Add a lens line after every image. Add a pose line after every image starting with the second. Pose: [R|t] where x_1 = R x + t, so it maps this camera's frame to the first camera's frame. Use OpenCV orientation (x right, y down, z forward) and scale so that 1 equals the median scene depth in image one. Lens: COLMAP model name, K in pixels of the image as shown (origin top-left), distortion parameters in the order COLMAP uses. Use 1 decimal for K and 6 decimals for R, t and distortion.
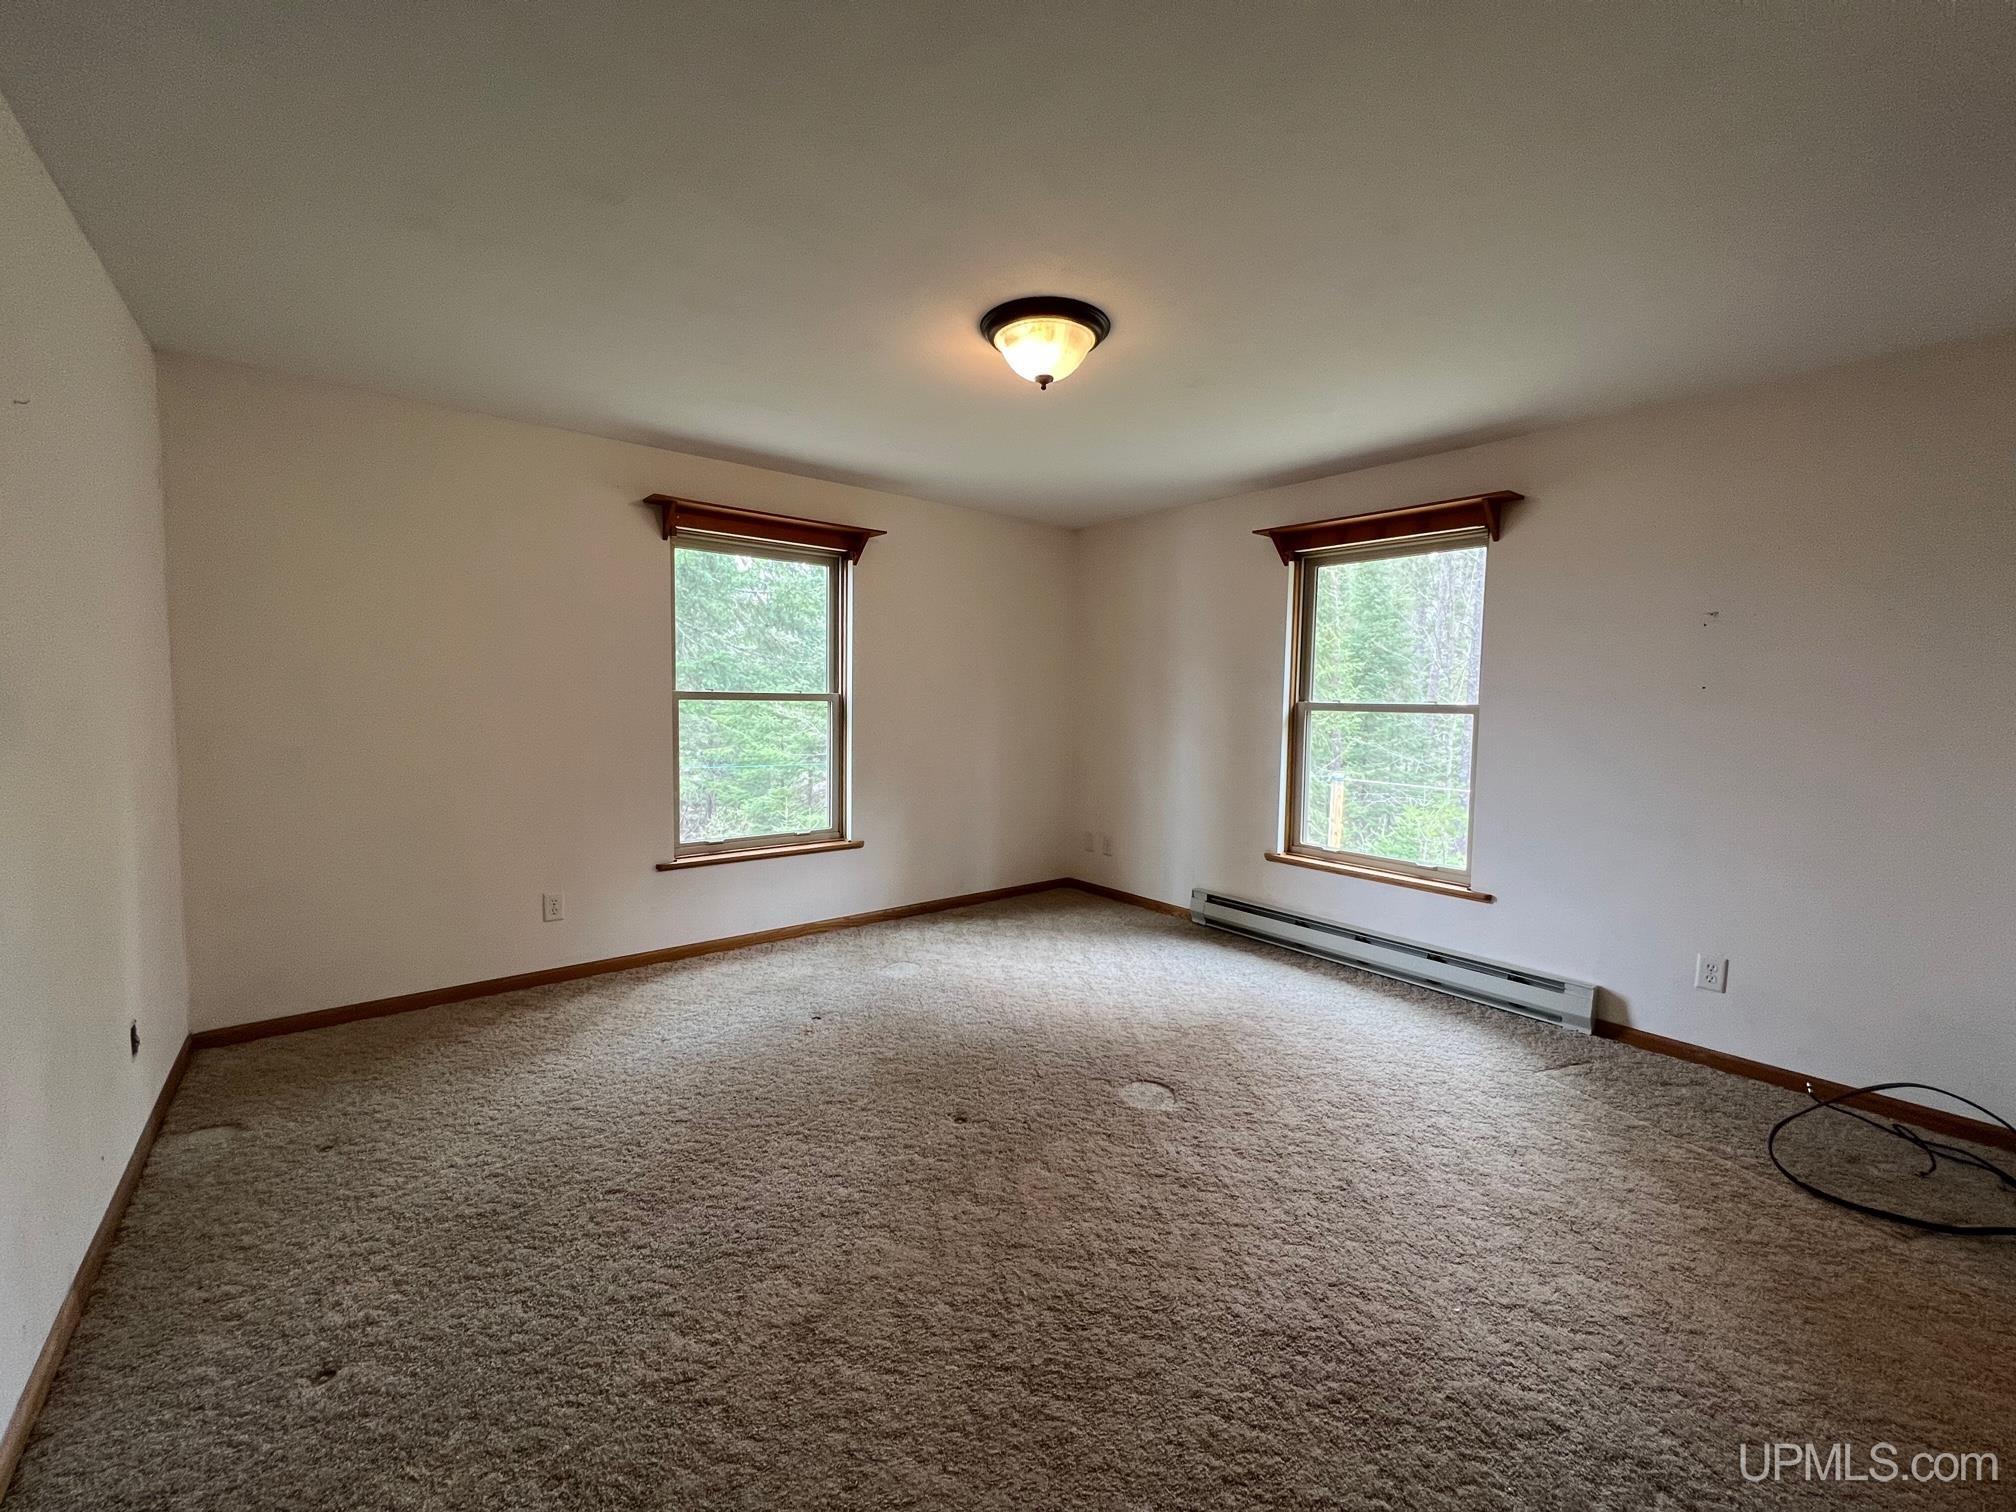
lens RADIAL K [[810.5, 0, 999.5], [0, 810.5, 750.1], [0, 0, 1]] dist [0.008160, -0.000139]
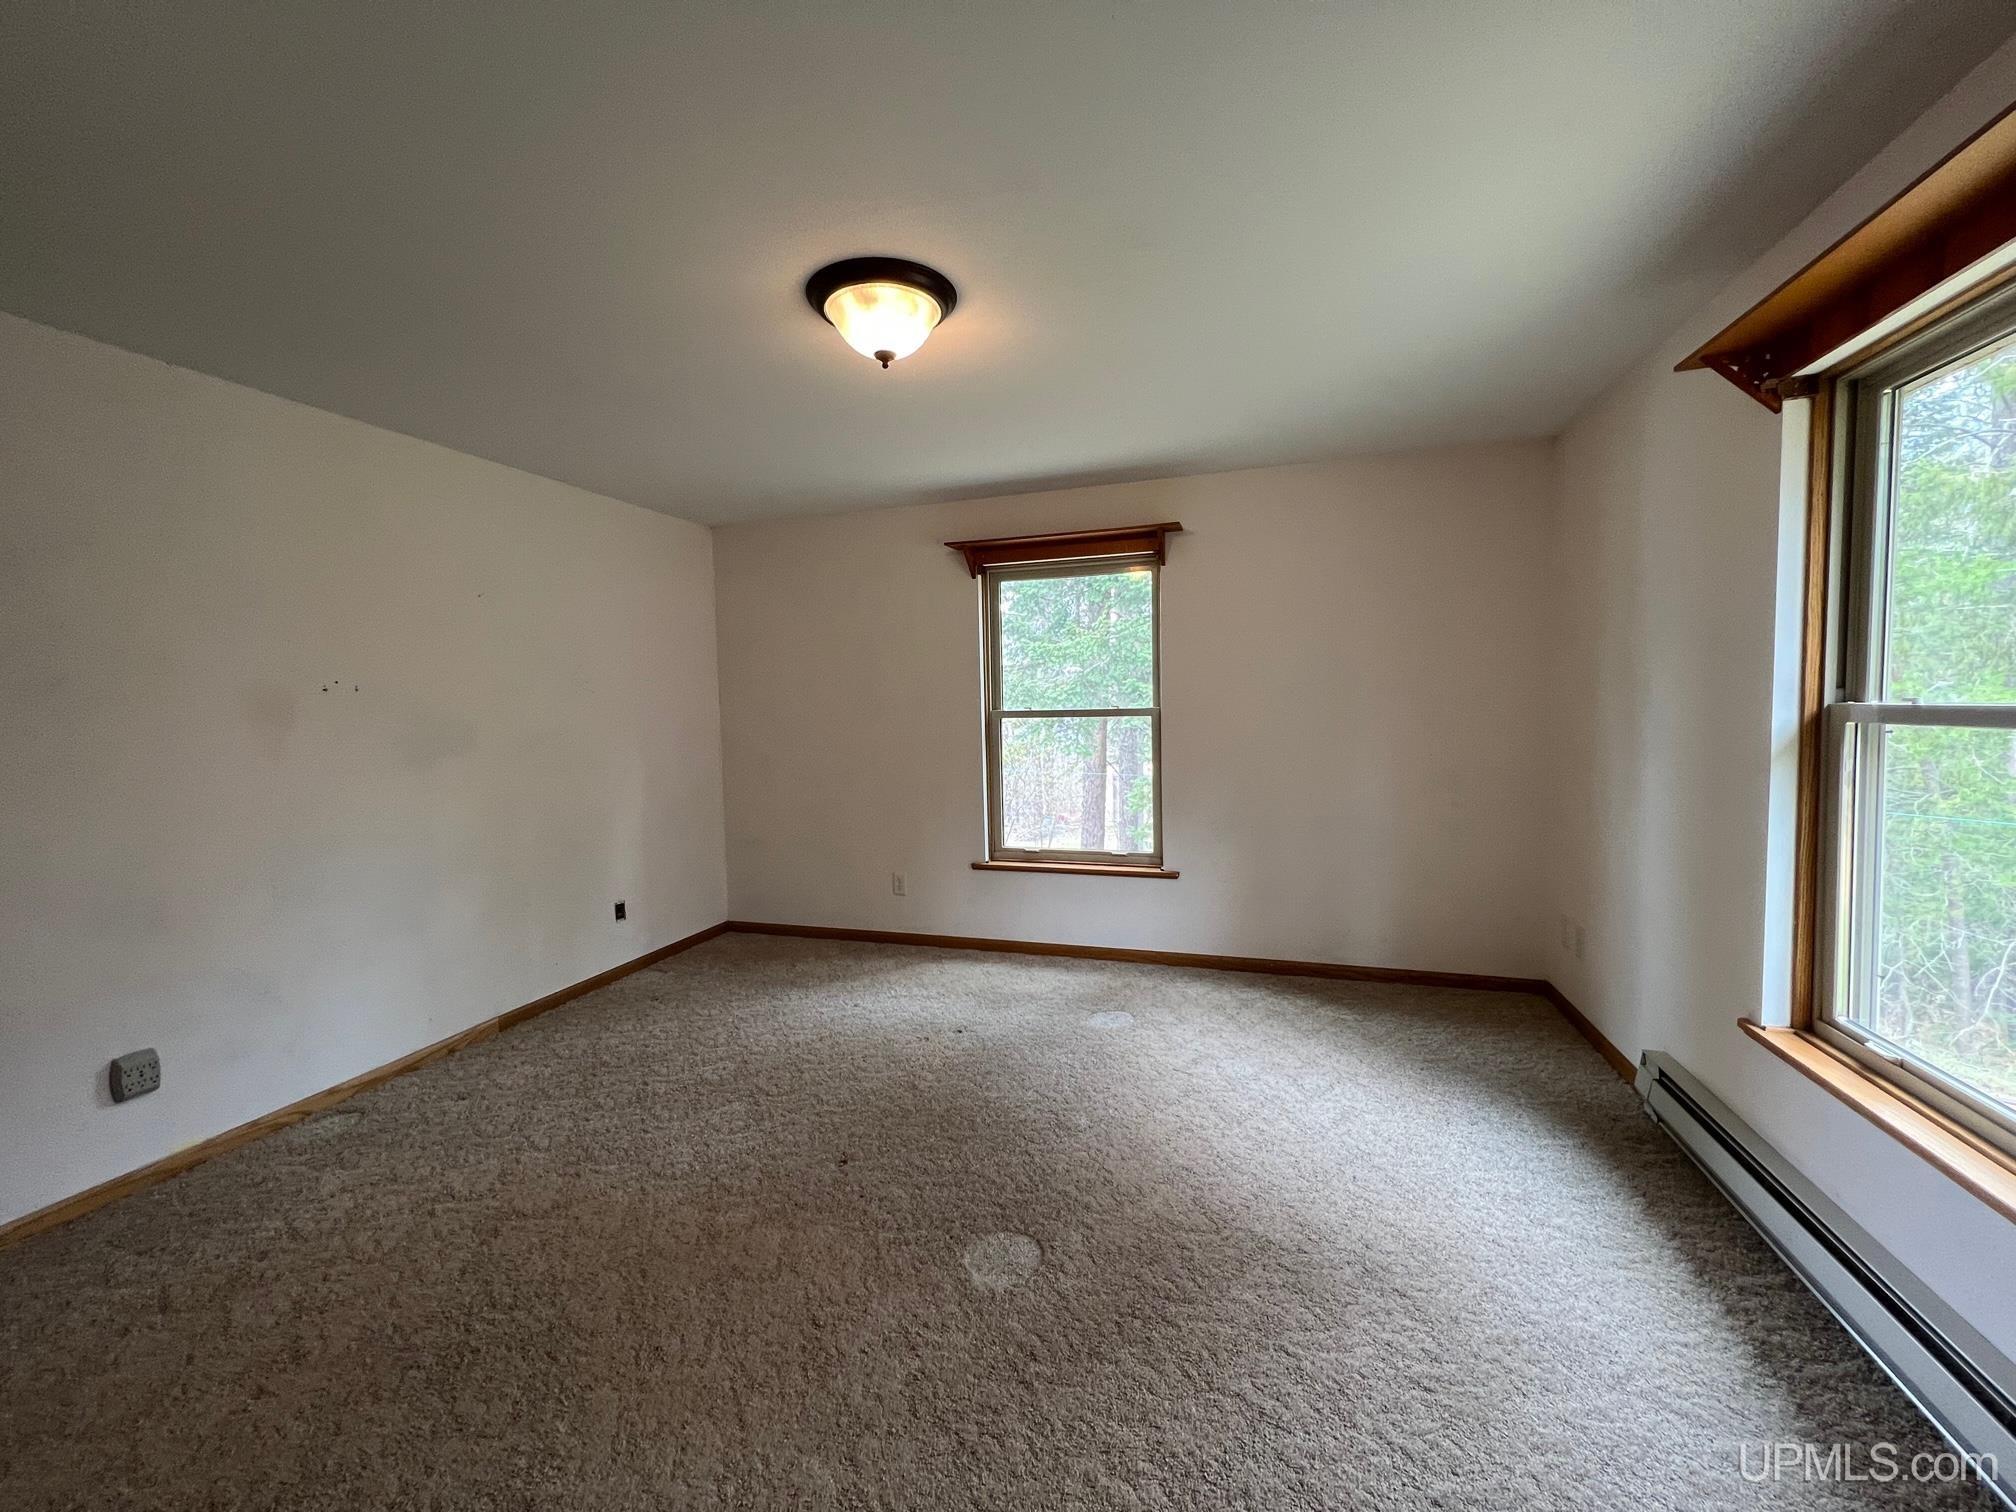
lens RADIAL K [[810.5, 0, 999.5], [0, 810.5, 750.1], [0, 0, 1]] dist [0.008160, -0.000139]
pose [[0.541807, 0.019844, -0.840269, 0.530128], [-0.023442, 0.999689, 0.008493, -0.027564], [0.840176, 0.015096, 0.542104, 0.392703]]
